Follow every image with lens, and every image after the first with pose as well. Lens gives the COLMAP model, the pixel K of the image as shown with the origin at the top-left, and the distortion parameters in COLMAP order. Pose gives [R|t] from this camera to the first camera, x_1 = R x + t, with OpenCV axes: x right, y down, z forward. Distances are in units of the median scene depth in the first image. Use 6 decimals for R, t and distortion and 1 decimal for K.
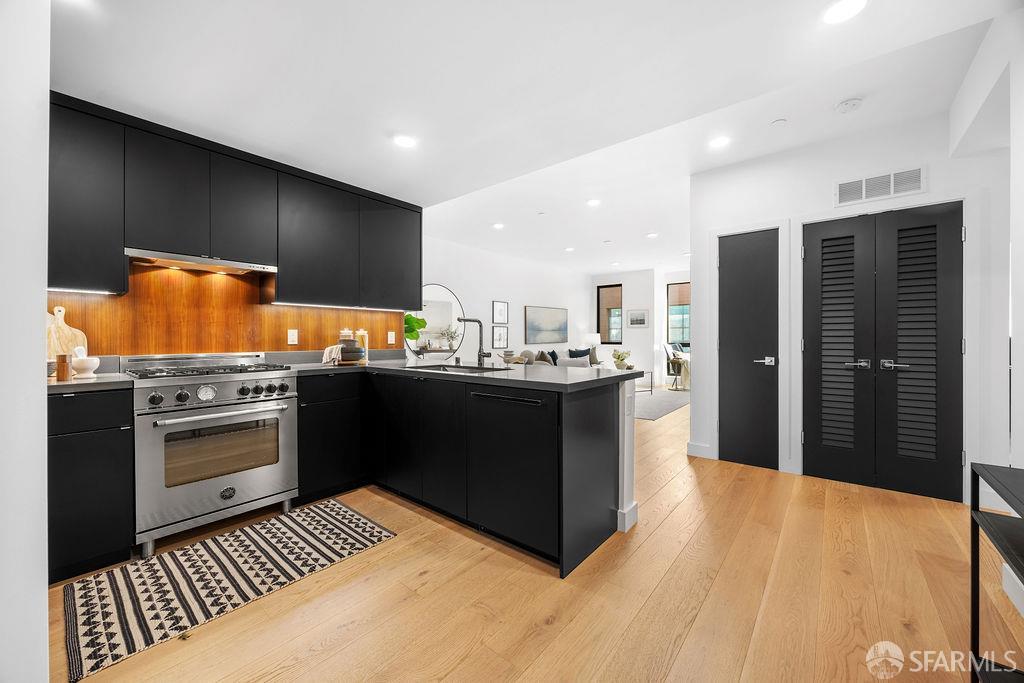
lens RADIAL K [[388.1, 0, 511.0], [0, 388.1, 338.6], [0, 0, 1]] dist [-0.002266, -0.000135]
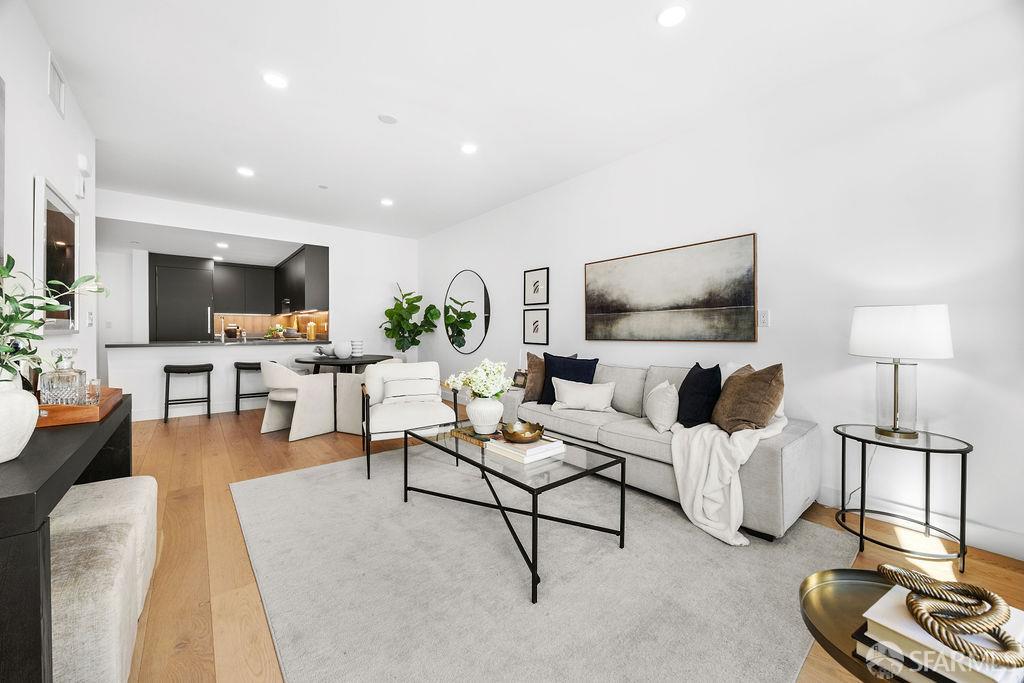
lens RADIAL K [[388.1, 0, 511.0], [0, 388.1, 338.6], [0, 0, 1]] dist [-0.002266, -0.000135]
pose [[-0.187736, 0.025122, -0.981898, 1.591397], [-0.003318, 0.999651, 0.026210, -0.002089], [0.982214, 0.008178, -0.187587, 2.899980]]
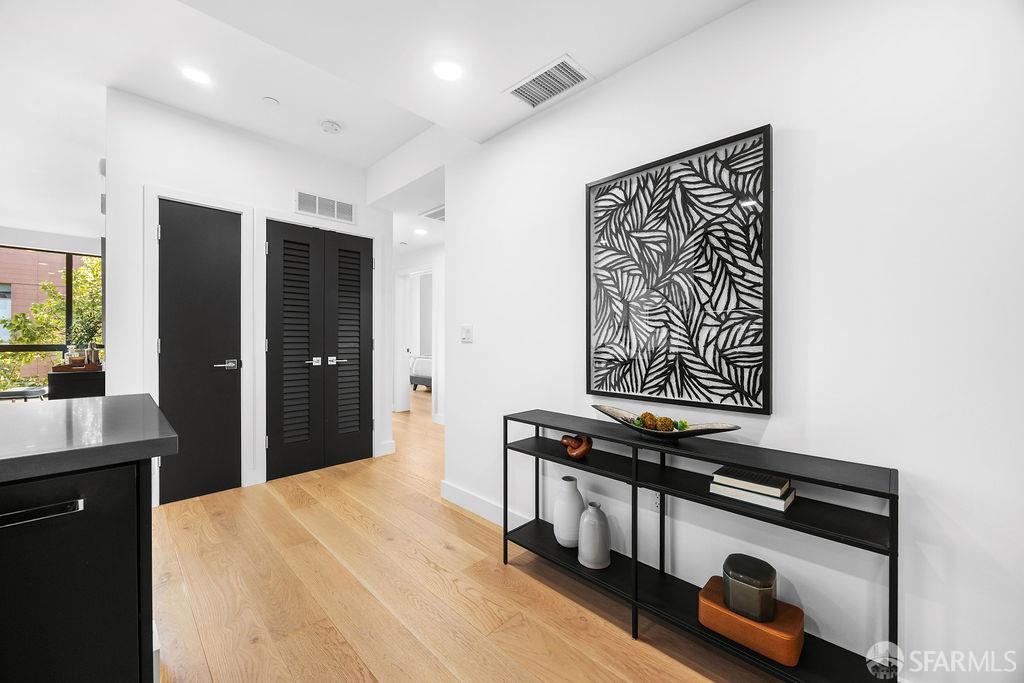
lens RADIAL K [[393.7, 0, 512.0], [0, 393.7, 341.5], [0, 0, 1]] dist [0.000625, 0.000076]
pose [[0.071279, -0.006066, 0.997438, -0.203771], [-0.002257, 0.999978, 0.006243, -0.000470], [-0.997454, -0.002697, 0.071264, 0.390084]]
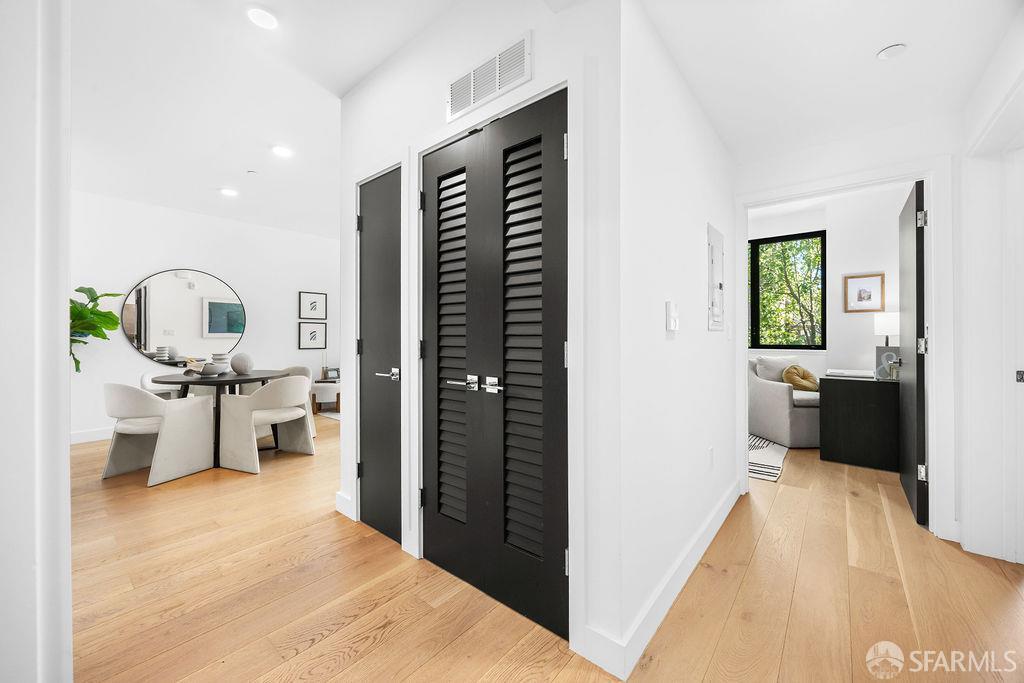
lens RADIAL K [[388.1, 0, 511.0], [0, 388.1, 338.6], [0, 0, 1]] dist [-0.002266, -0.000135]
pose [[0.999988, 0.004859, 0.000352, 1.071471], [-0.004861, 0.999982, 0.003510, -0.005153], [-0.000335, -0.003511, 0.999994, 0.445564]]
